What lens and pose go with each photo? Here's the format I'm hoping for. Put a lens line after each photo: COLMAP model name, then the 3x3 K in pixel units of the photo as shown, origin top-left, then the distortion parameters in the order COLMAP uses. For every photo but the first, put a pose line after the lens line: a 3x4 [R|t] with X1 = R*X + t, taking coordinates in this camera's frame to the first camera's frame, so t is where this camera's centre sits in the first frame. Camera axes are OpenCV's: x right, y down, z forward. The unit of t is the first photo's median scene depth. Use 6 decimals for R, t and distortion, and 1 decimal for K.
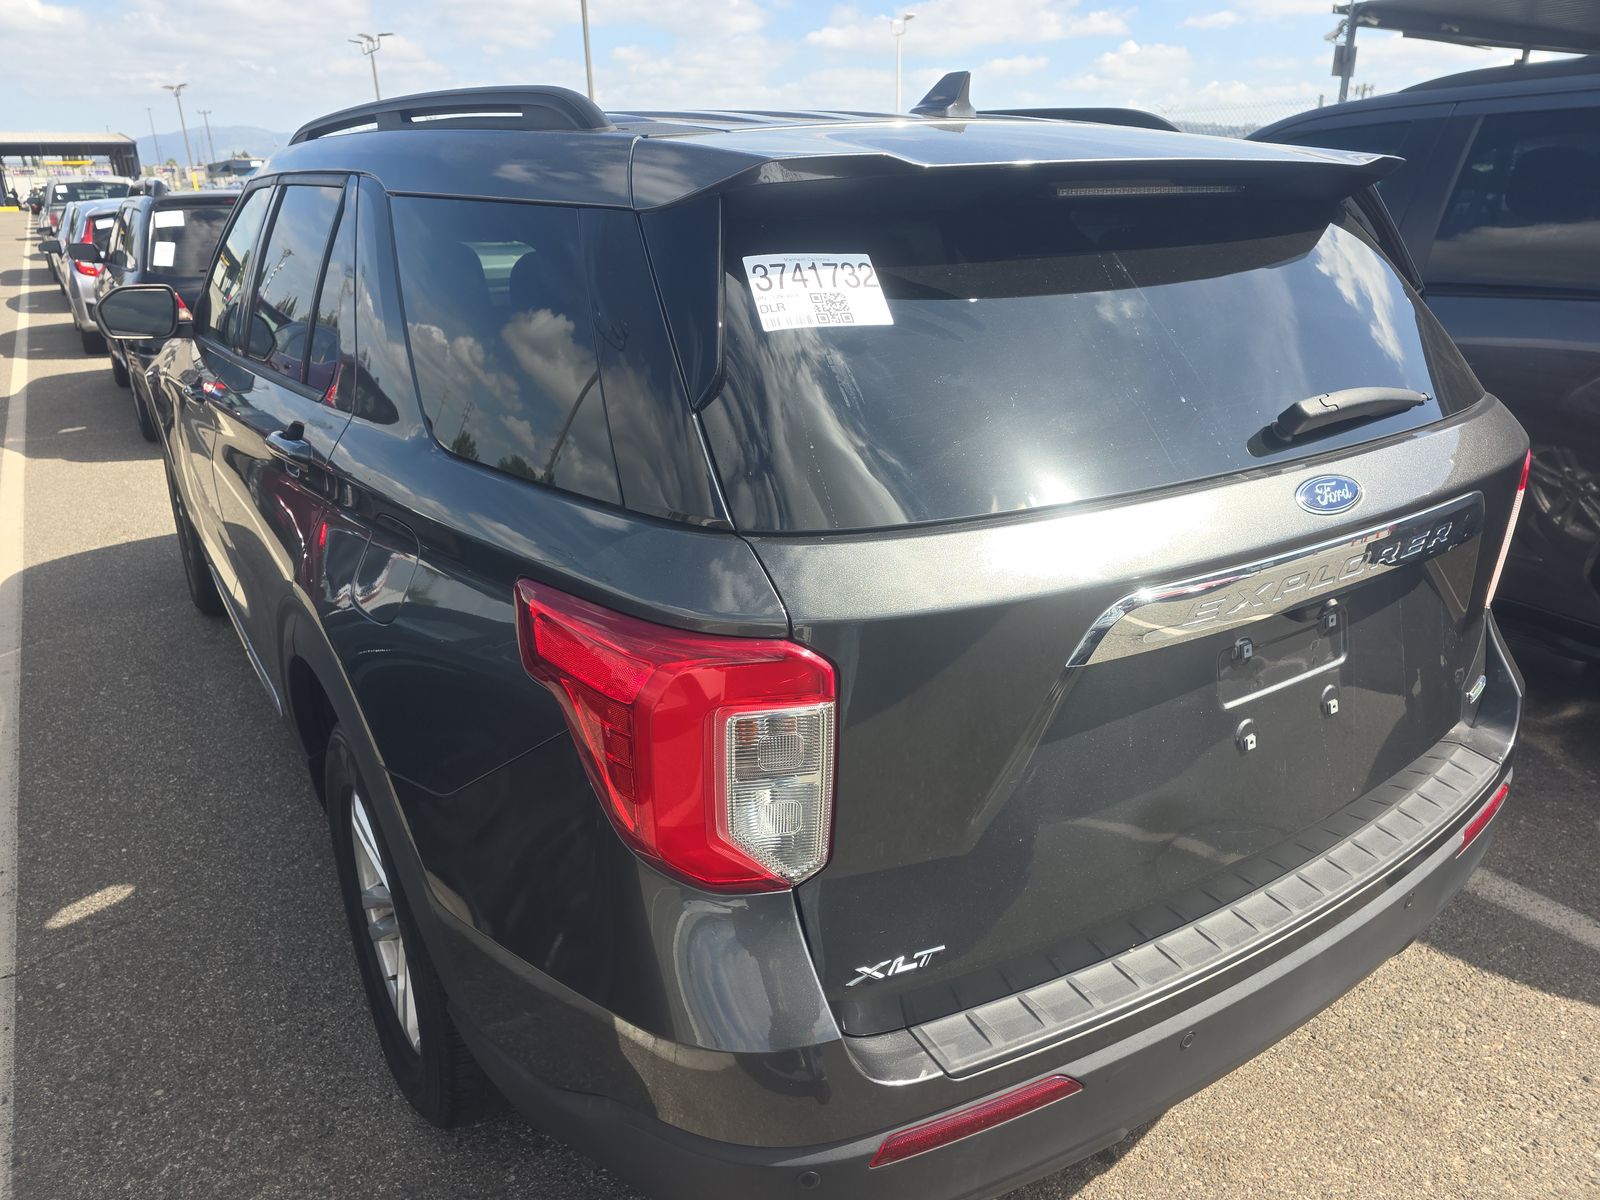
lens RADIAL K [[1063.3, 0, 784.4], [0, 1063.3, 602.4], [0, 0, 1]] dist [0.042586, -0.035079]
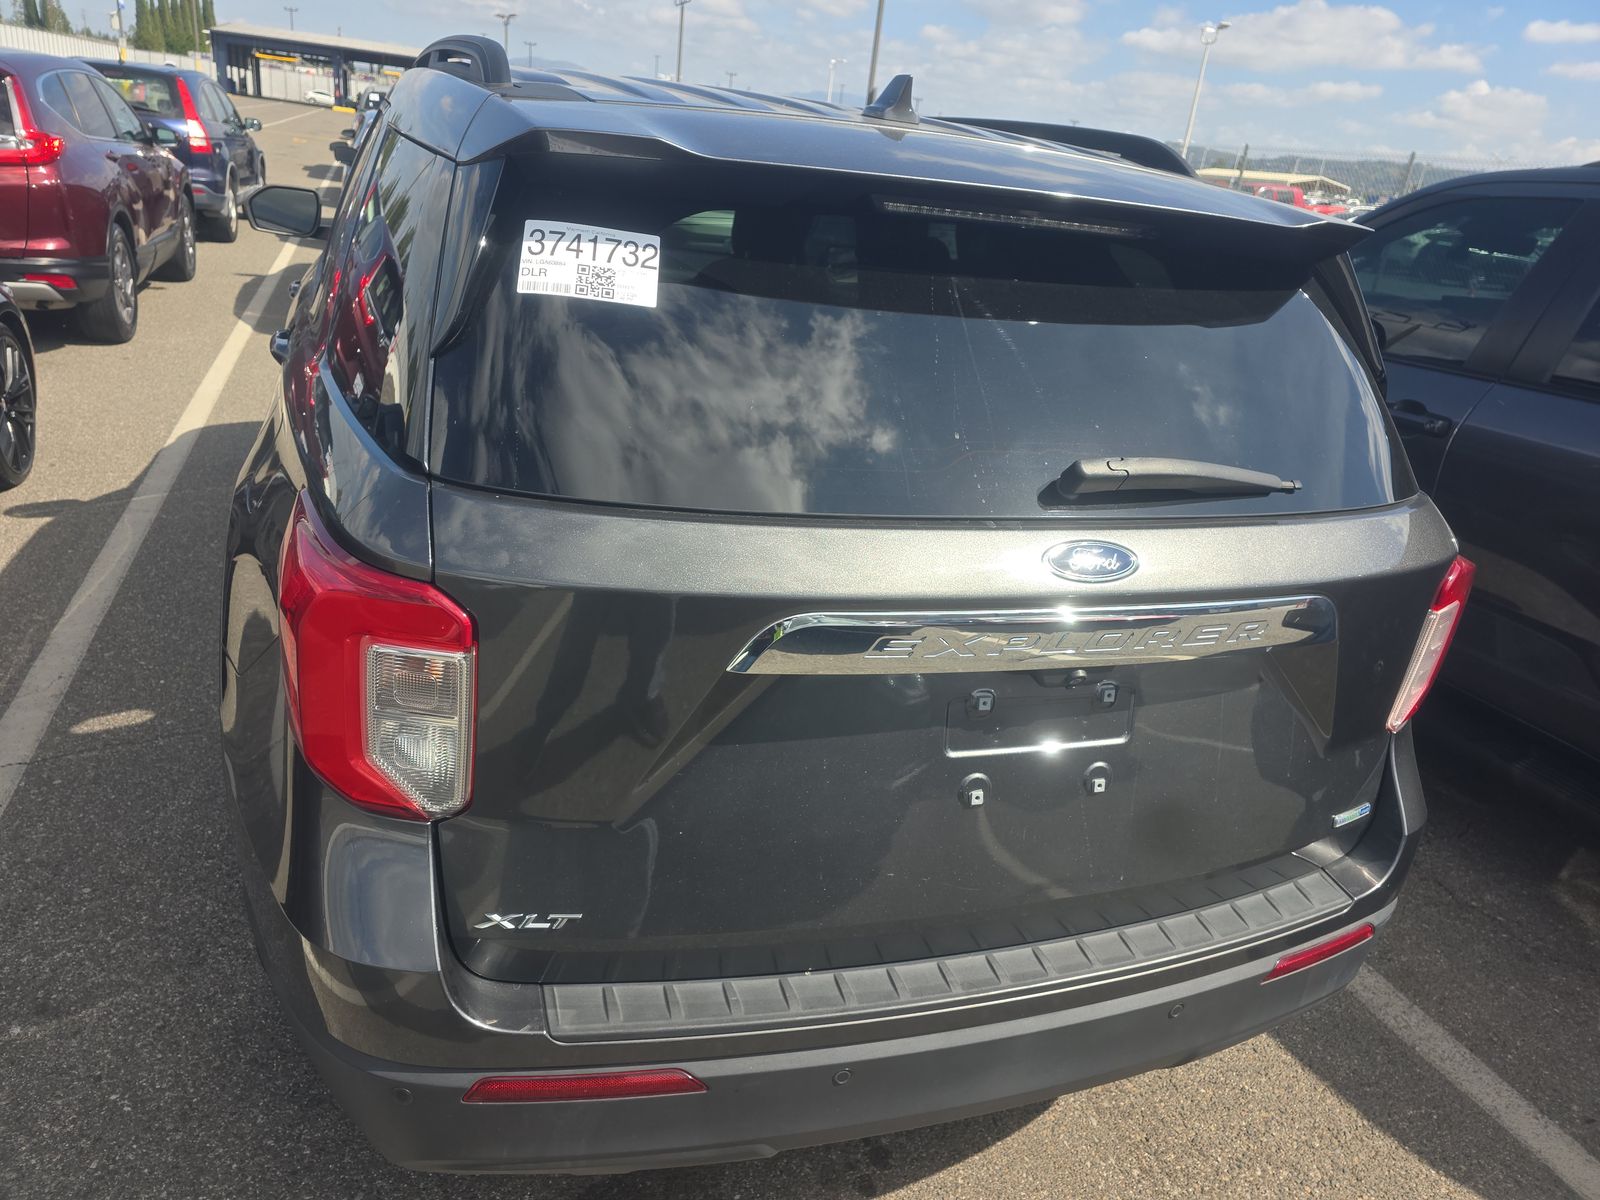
lens RADIAL K [[1063.3, 0, 793.4], [0, 1063.3, 600.7], [0, 0, 1]] dist [0.042586, -0.035079]
pose [[0.964174, 0.203842, -0.169756, 0.461199], [-0.201554, 0.978993, 0.030792, -0.046287], [0.172466, 0.004526, 0.985005, 0.025154]]
